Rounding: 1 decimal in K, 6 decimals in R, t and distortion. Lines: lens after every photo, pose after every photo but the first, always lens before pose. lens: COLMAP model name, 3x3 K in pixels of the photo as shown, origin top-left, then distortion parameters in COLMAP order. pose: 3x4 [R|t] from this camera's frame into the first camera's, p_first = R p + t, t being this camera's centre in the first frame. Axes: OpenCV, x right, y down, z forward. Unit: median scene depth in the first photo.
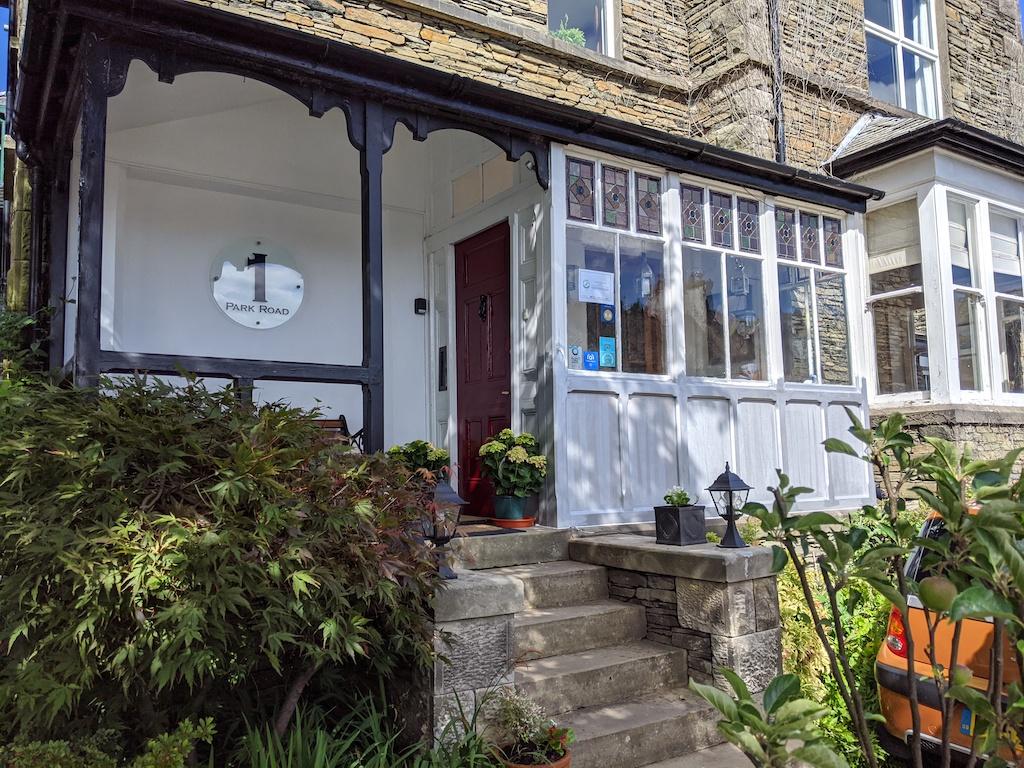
lens RADIAL K [[810.3, 0, 515.1], [0, 810.3, 384.5], [0, 0, 1]] dist [-0.014108, -0.017963]
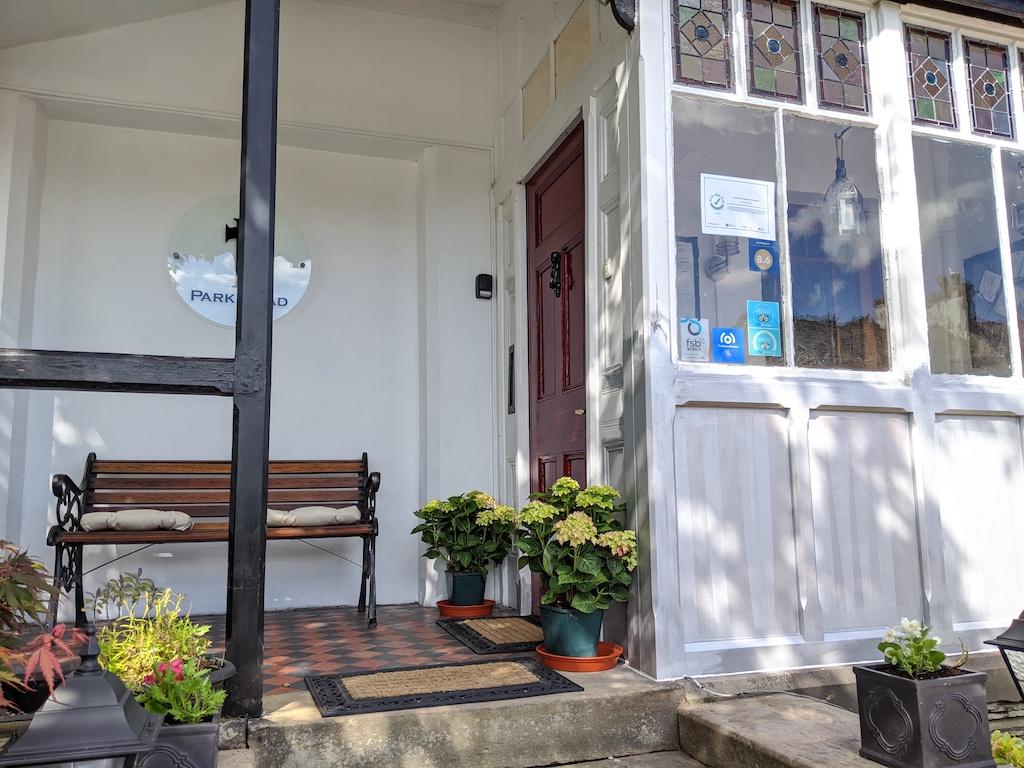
lens RADIAL K [[810.3, 0, 506.8], [0, 810.3, 389.9], [0, 0, 1]] dist [-0.014108, -0.017963]
pose [[0.961984, -0.028217, -0.271643, 0.094024], [0.018498, 0.999096, -0.038275, 0.016027], [0.272477, 0.031795, 0.961637, 0.450856]]
